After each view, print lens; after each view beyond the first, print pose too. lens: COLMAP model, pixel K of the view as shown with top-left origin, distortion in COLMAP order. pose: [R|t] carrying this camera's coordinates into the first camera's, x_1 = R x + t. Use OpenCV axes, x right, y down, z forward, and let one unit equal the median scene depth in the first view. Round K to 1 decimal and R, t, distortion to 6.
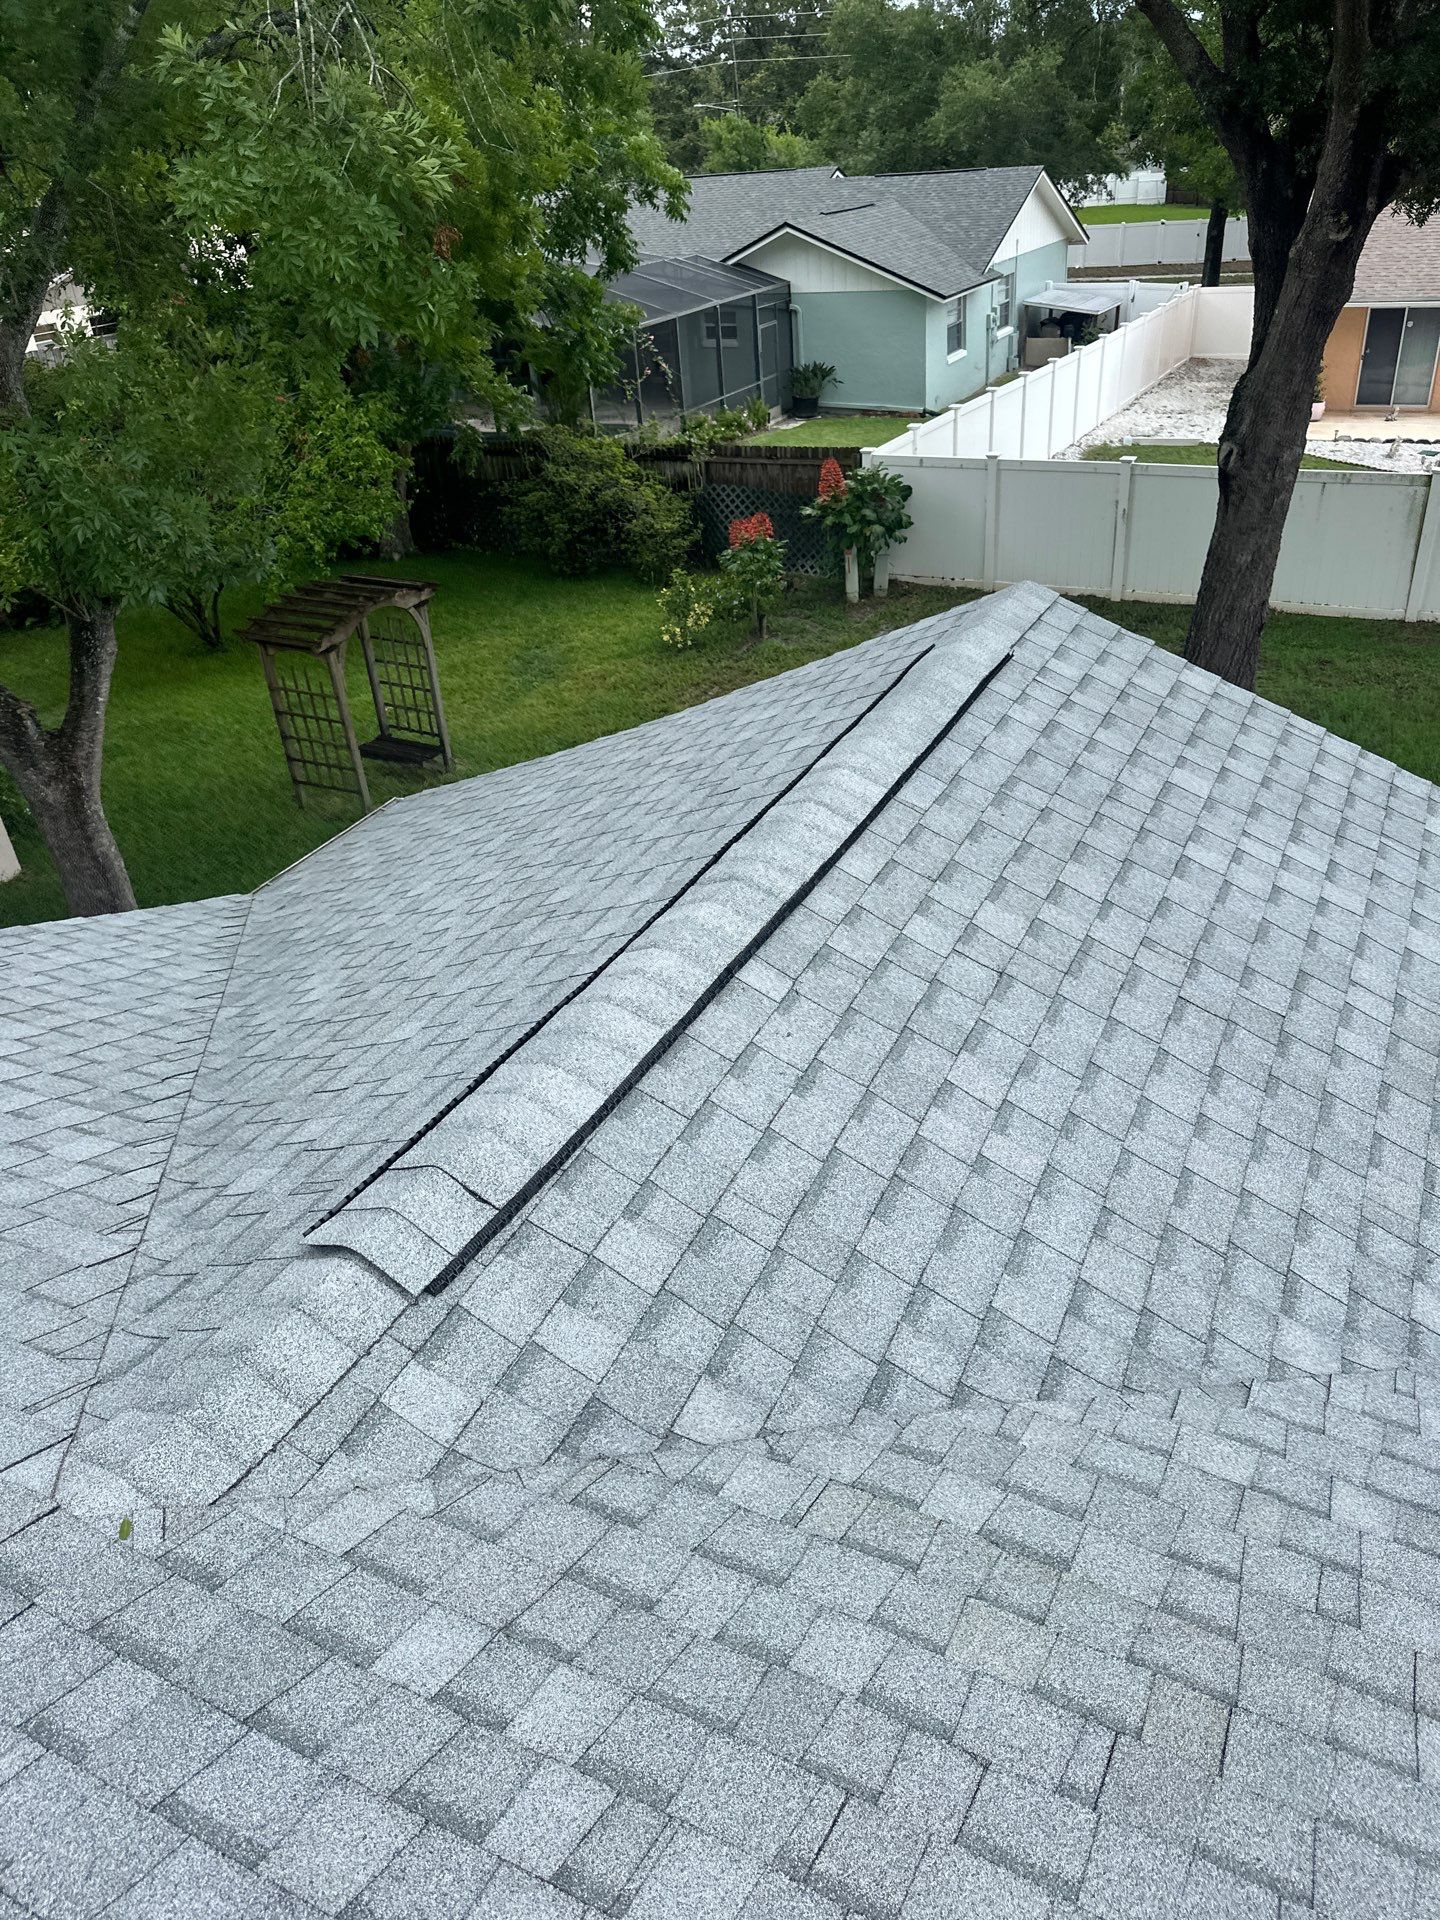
lens RADIAL K [[1291.0, 0, 731.4], [0, 1291.0, 965.1], [0, 0, 1]] dist [0.011056, -0.040213]
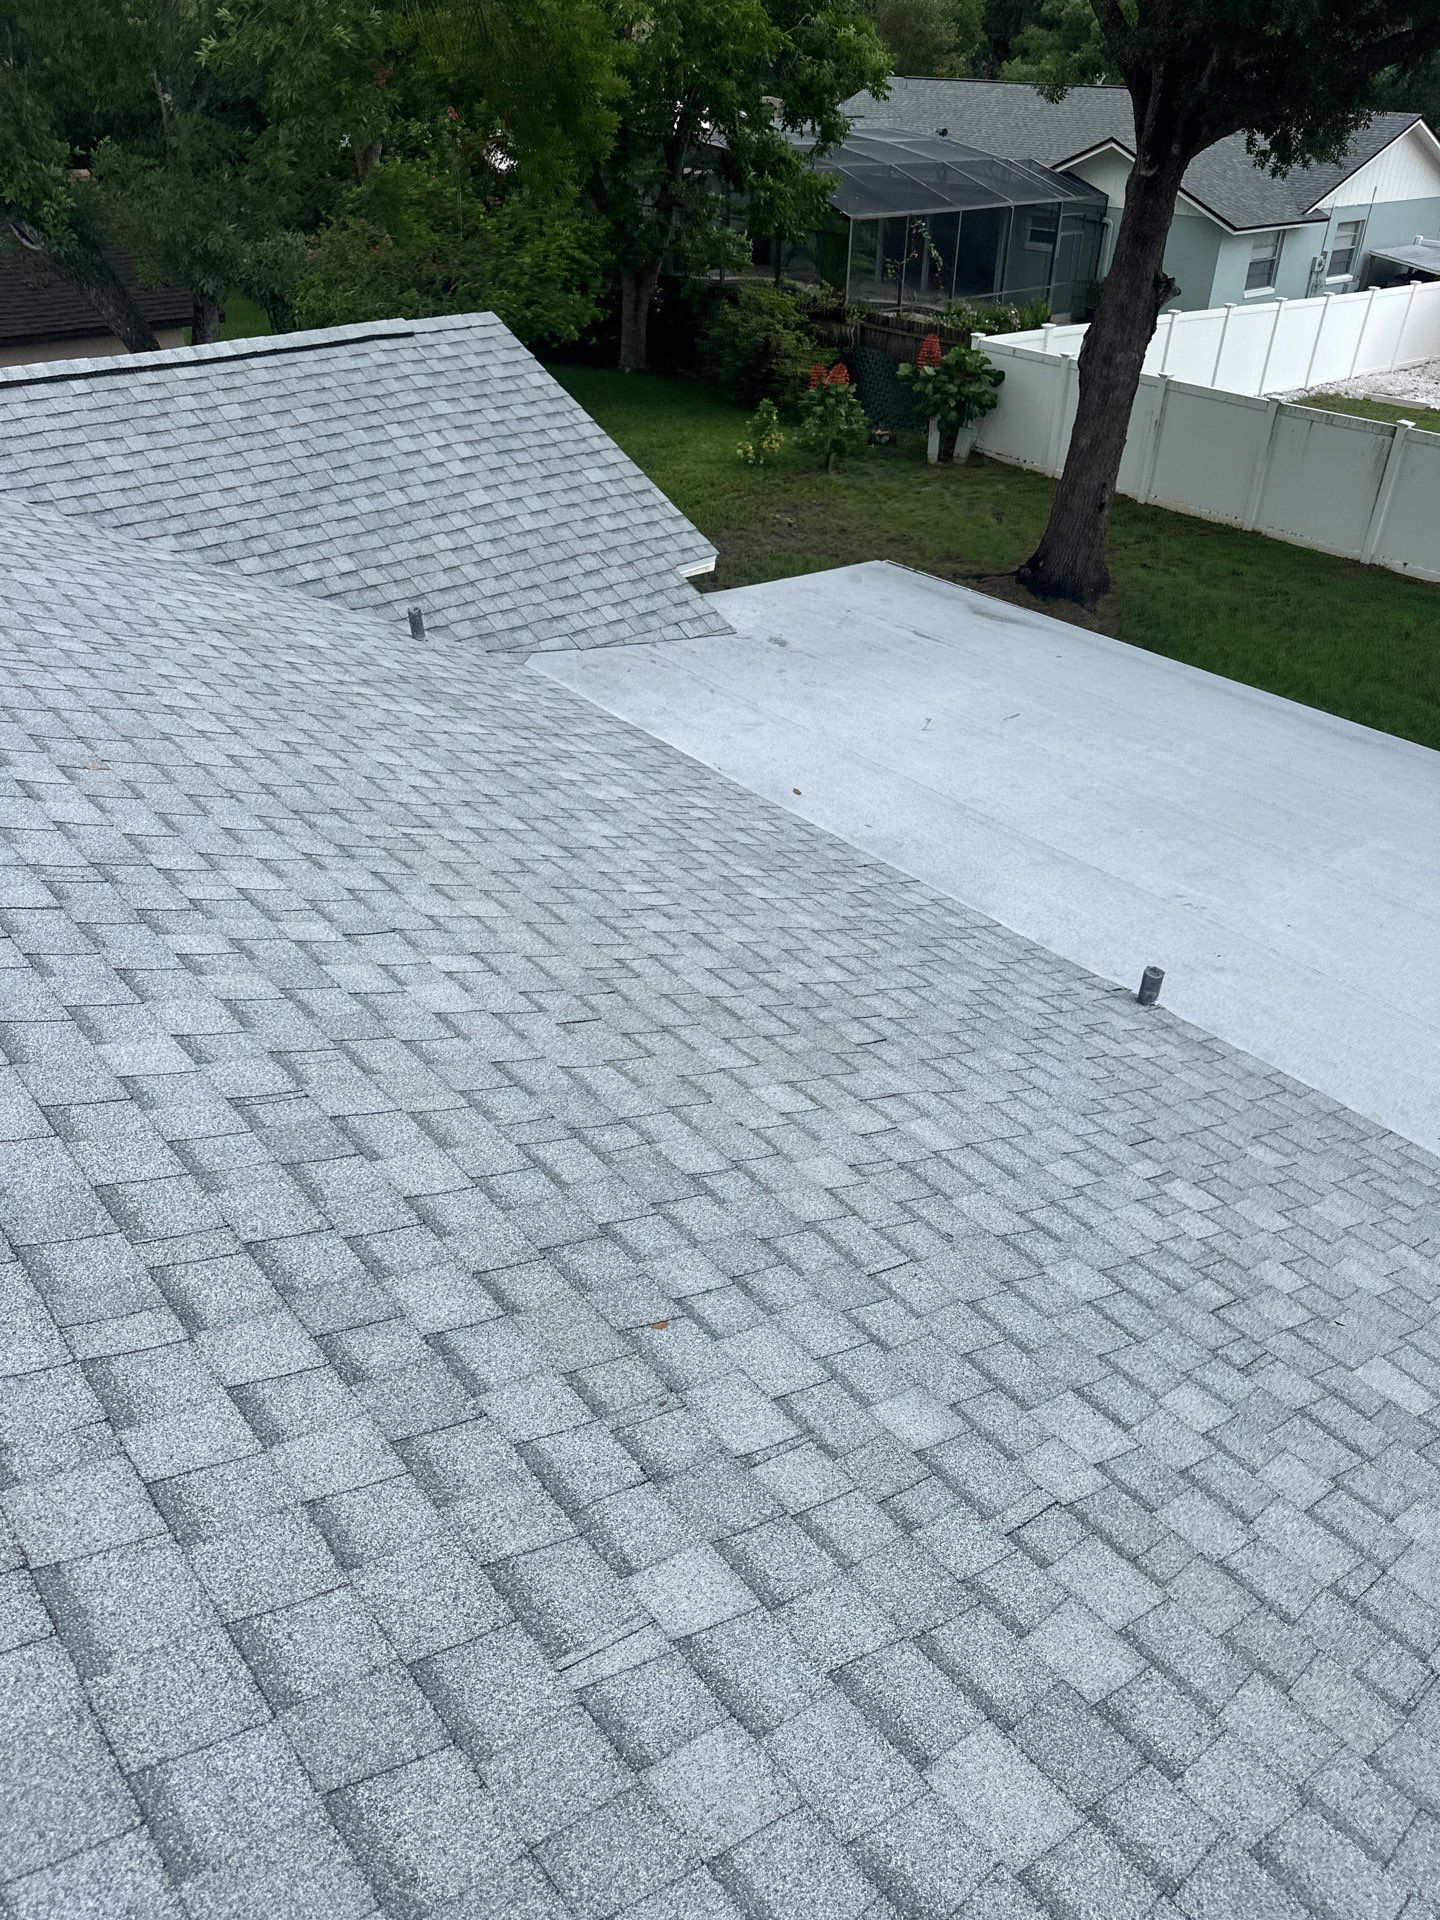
lens RADIAL K [[1291.0, 0, 729.4], [0, 1291.0, 969.2], [0, 0, 1]] dist [0.011056, -0.040213]
pose [[0.912936, 0.297503, -0.279355, 0.393990], [-0.278732, 0.954540, 0.105650, 0.085224], [0.298087, -0.018586, 0.954358, -0.184582]]
